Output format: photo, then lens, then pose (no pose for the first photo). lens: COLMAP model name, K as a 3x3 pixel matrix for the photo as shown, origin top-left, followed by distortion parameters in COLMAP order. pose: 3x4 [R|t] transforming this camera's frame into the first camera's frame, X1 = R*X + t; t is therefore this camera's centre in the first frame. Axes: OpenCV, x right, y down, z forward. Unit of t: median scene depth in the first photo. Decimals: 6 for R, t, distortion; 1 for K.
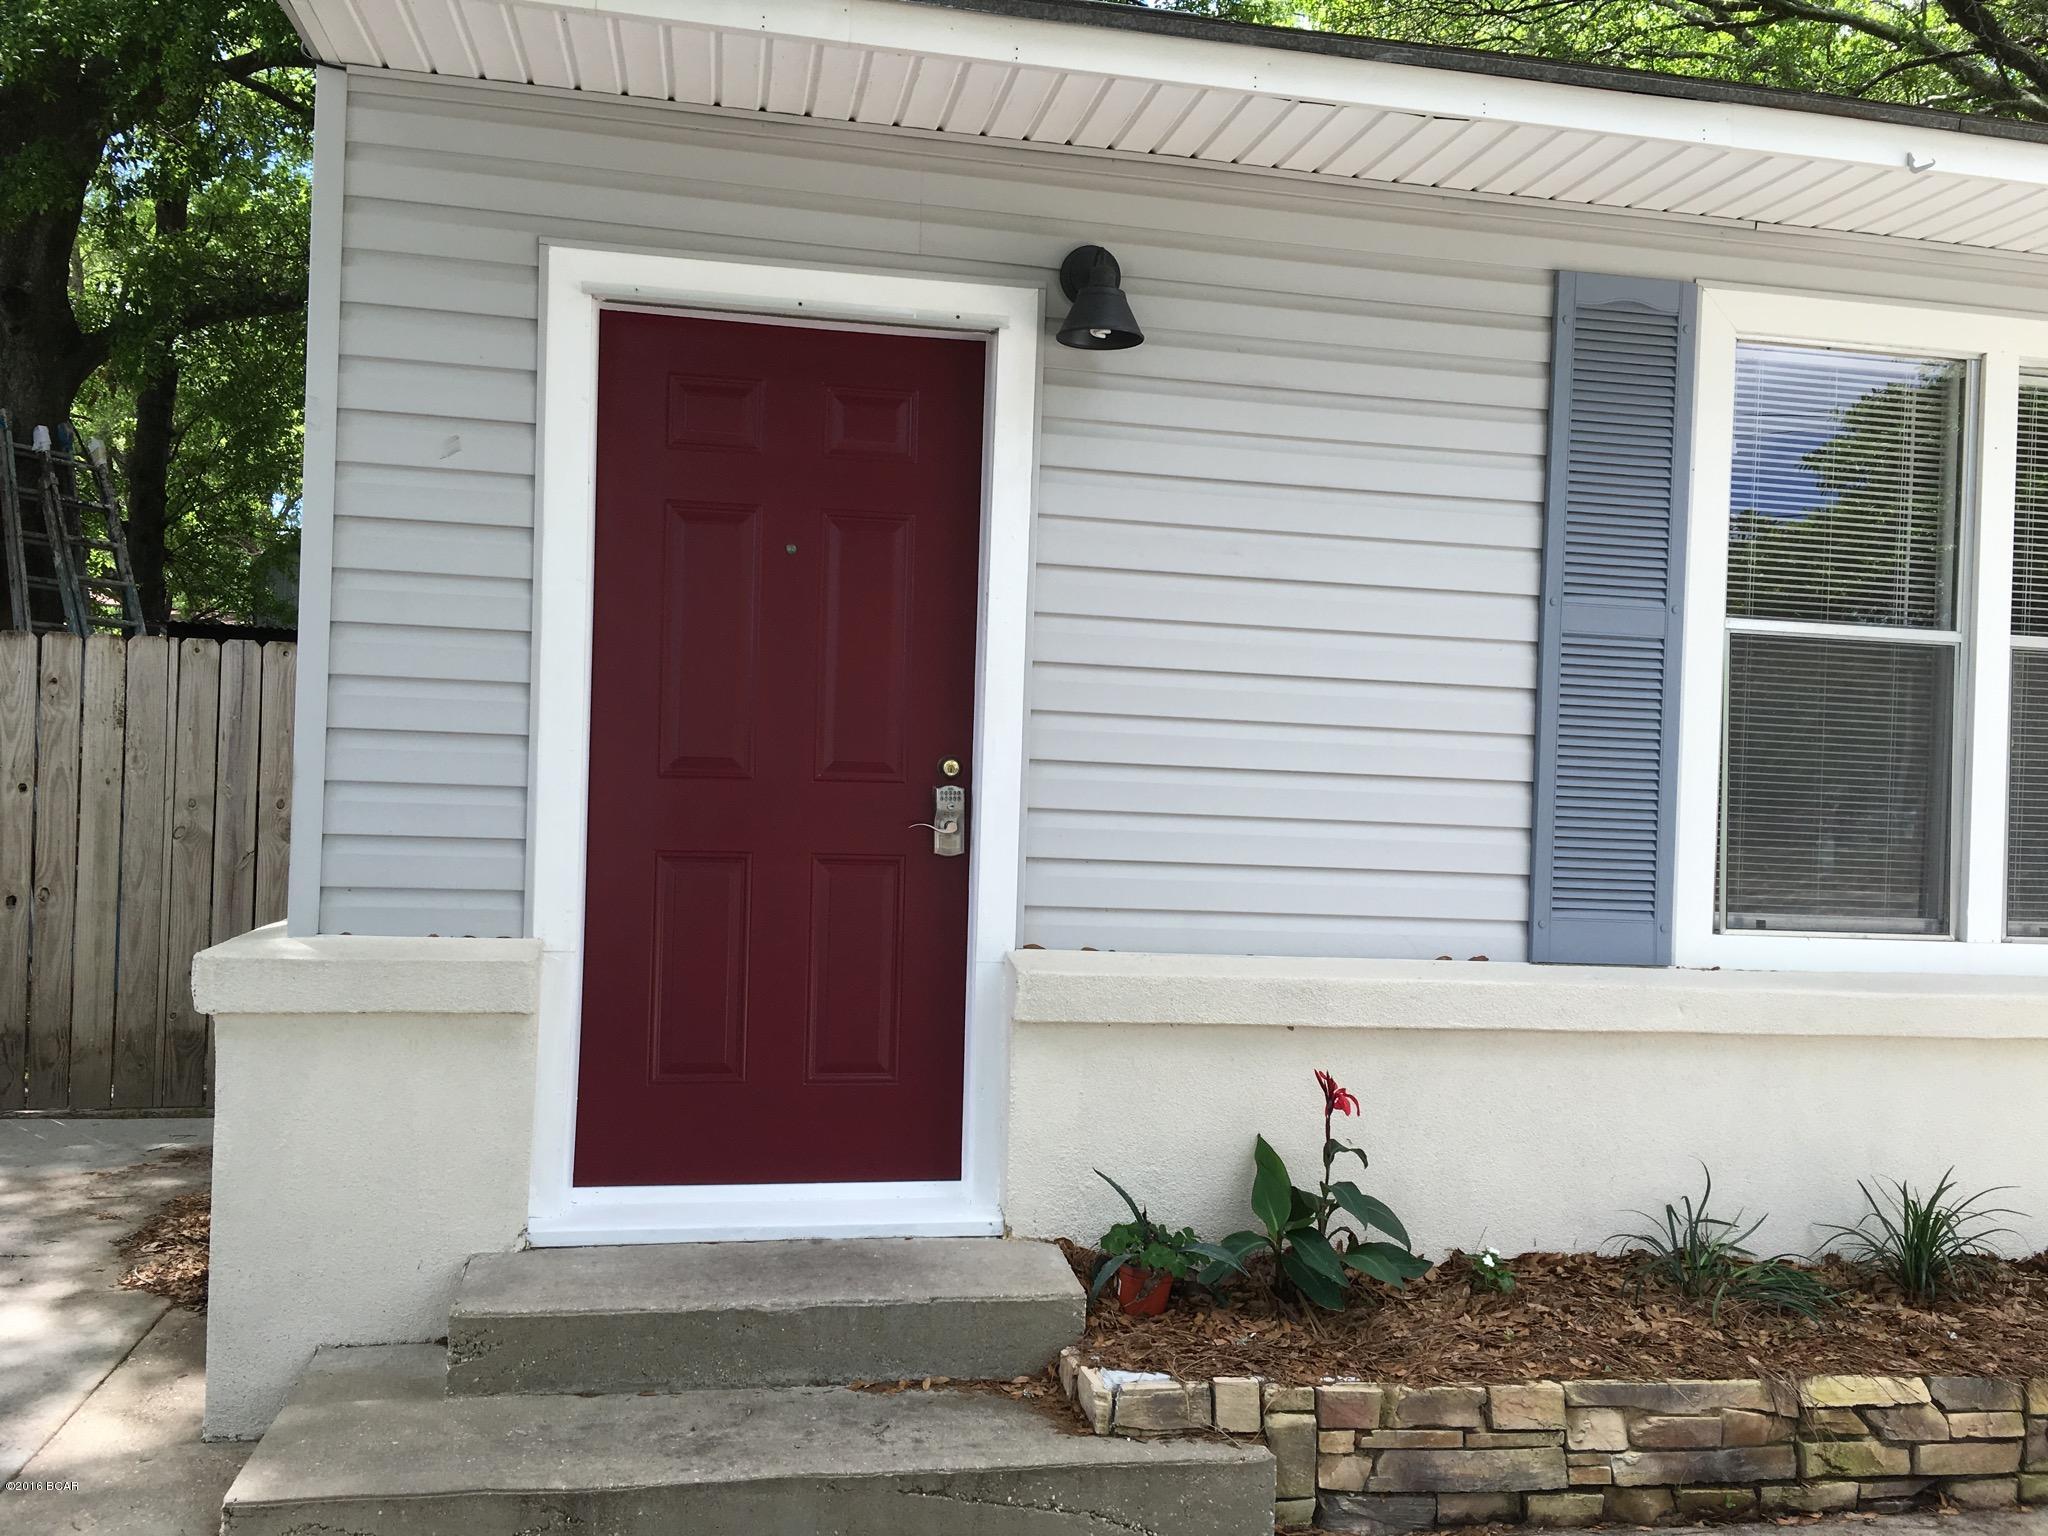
lens RADIAL K [[1744.6, 0, 1015.8], [0, 1744.6, 764.0], [0, 0, 1]] dist [0.085506, -0.125485]
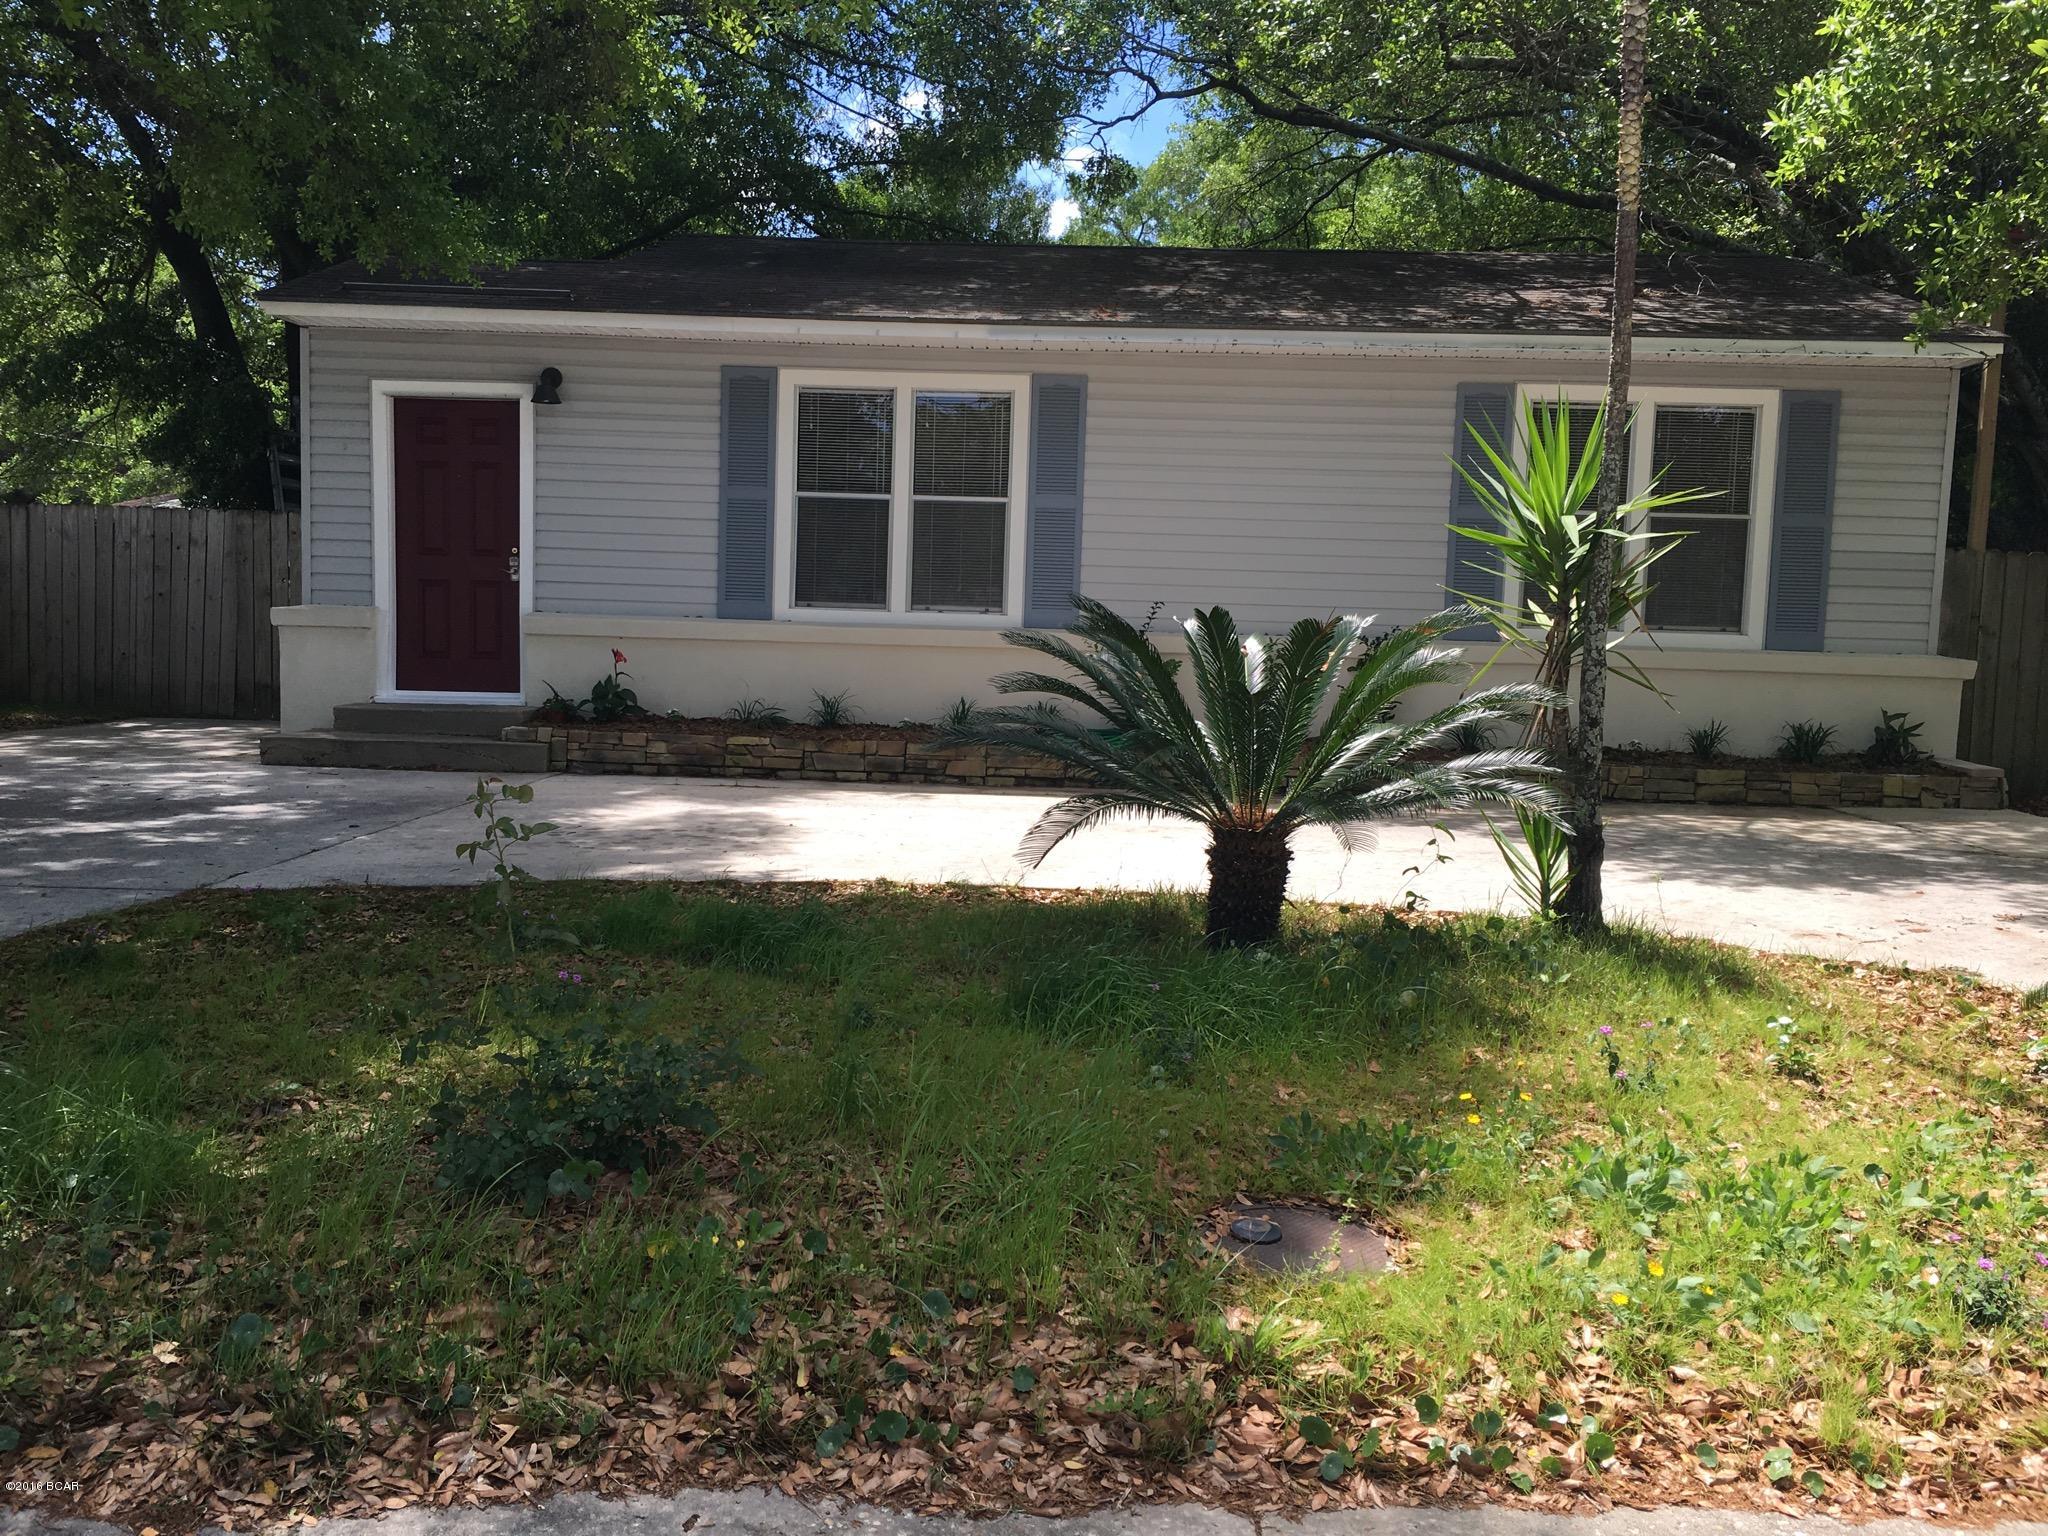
lens RADIAL K [[1744.6, 0, 1018.5], [0, 1744.6, 764.1], [0, 0, 1]] dist [0.085506, -0.125485]
pose [[0.974616, 0.007038, -0.223774, 1.482111], [0.010929, 0.996819, 0.078952, 0.138962], [0.223618, -0.079393, 0.971438, -1.736059]]
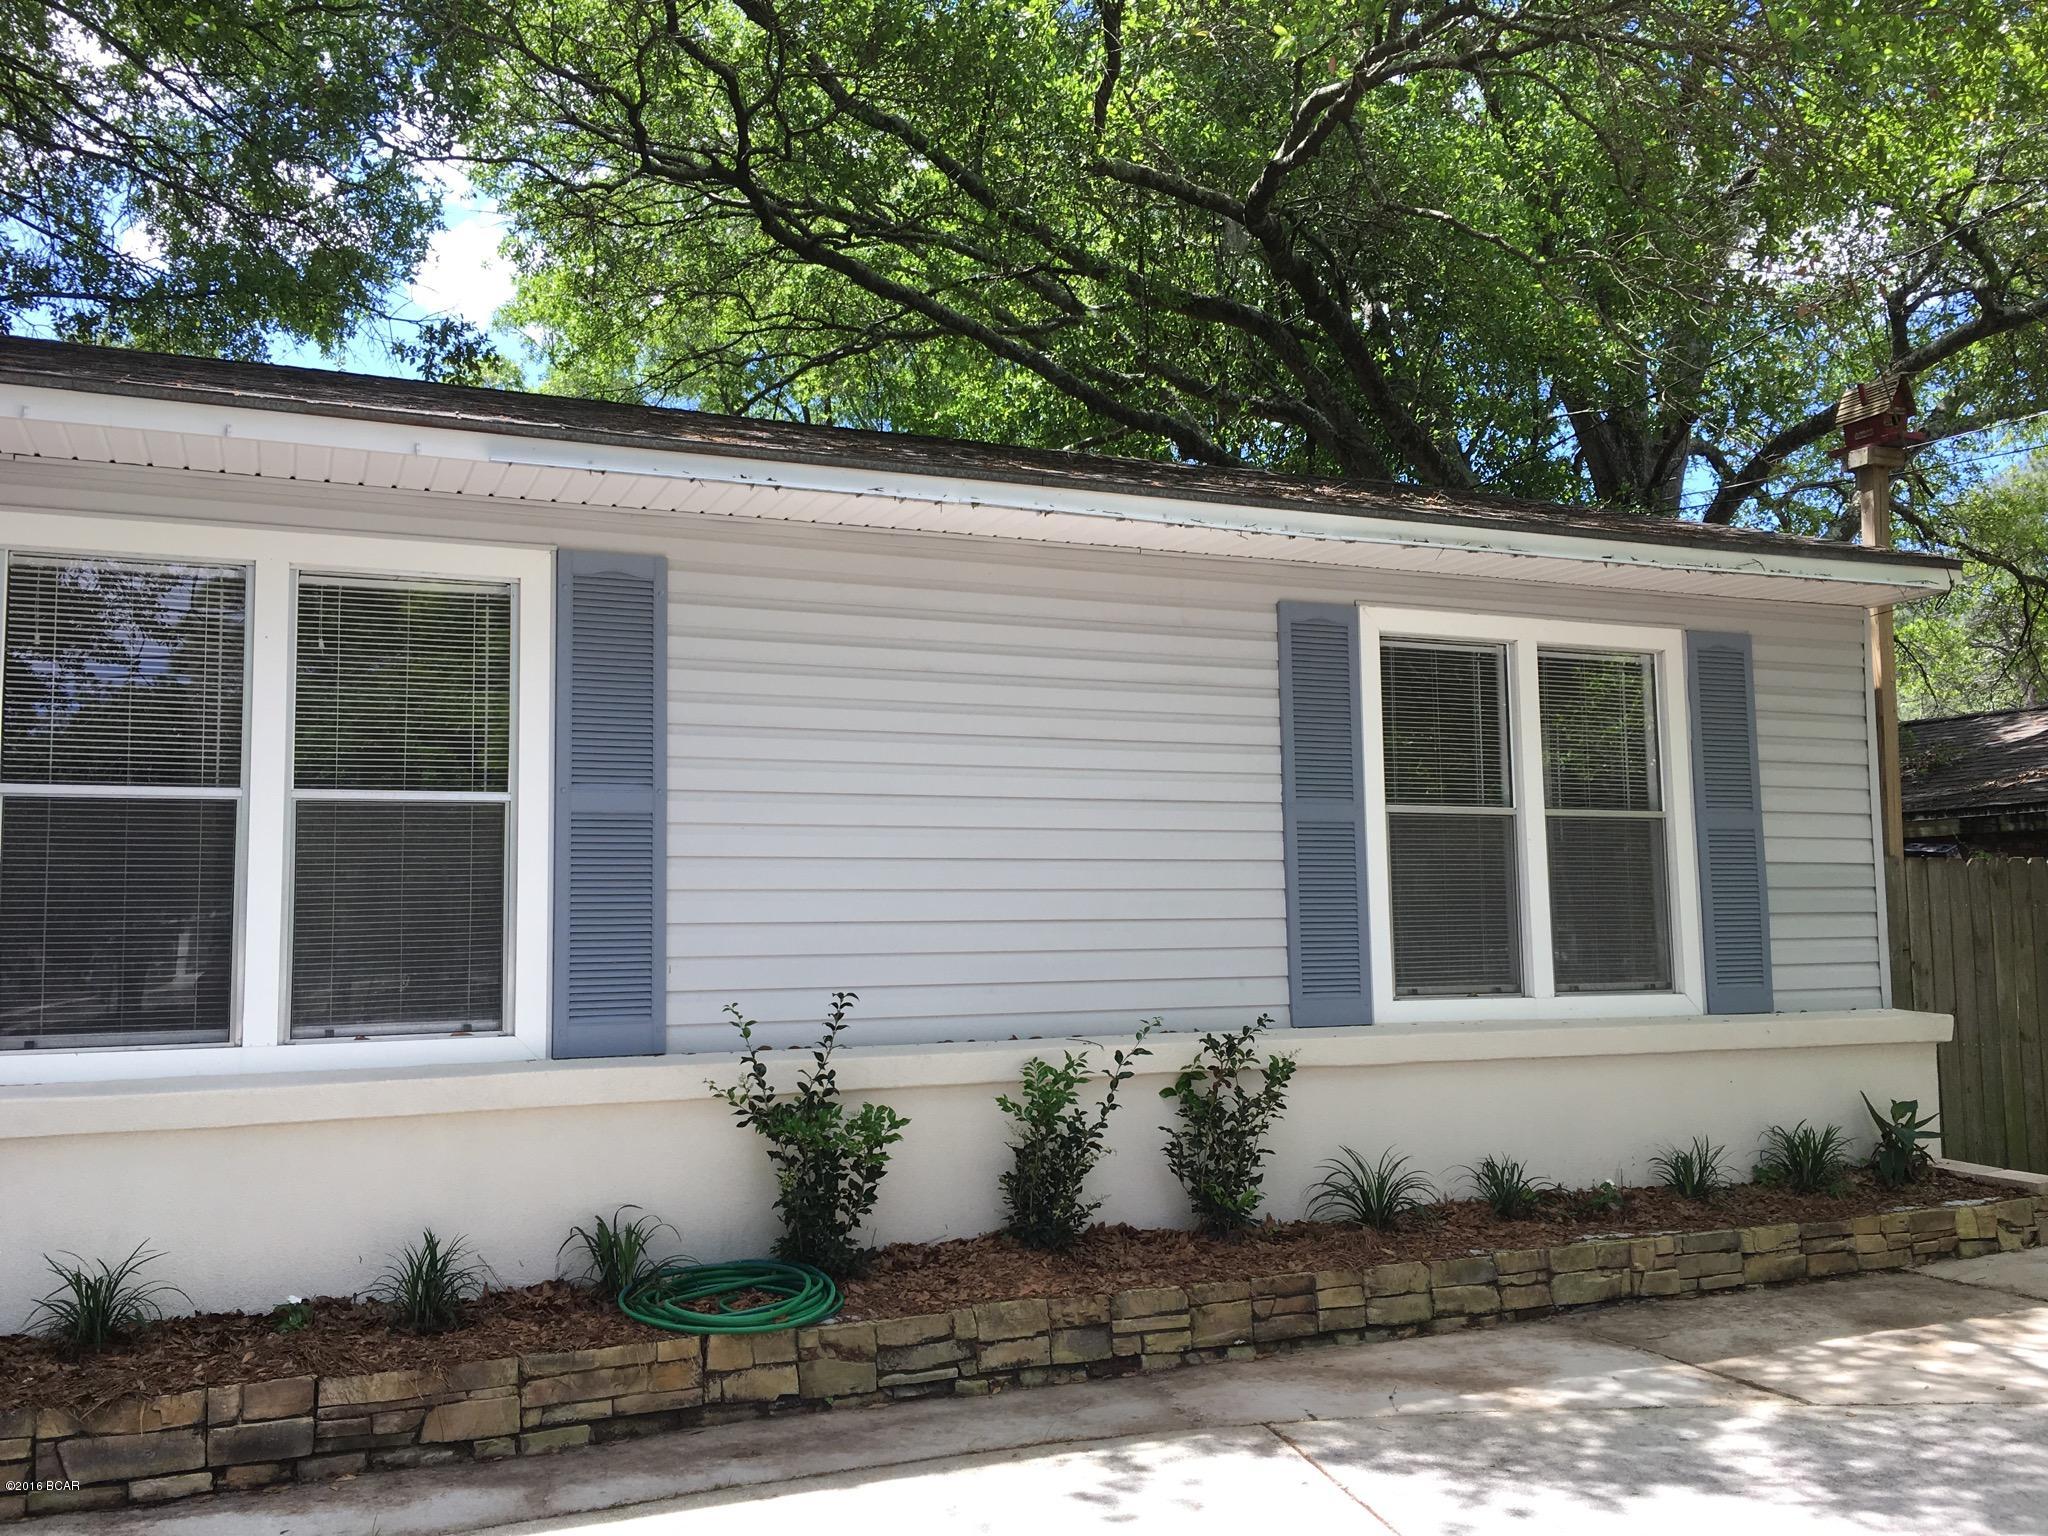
lens RADIAL K [[1744.6, 0, 1014.3], [0, 1744.6, 775.1], [0, 0, 1]] dist [0.085506, -0.125485]
pose [[0.973792, -0.035136, 0.224709, 0.880287], [0.052949, 0.995871, -0.073742, 0.037199], [-0.221190, 0.083708, 0.971632, -0.325887]]
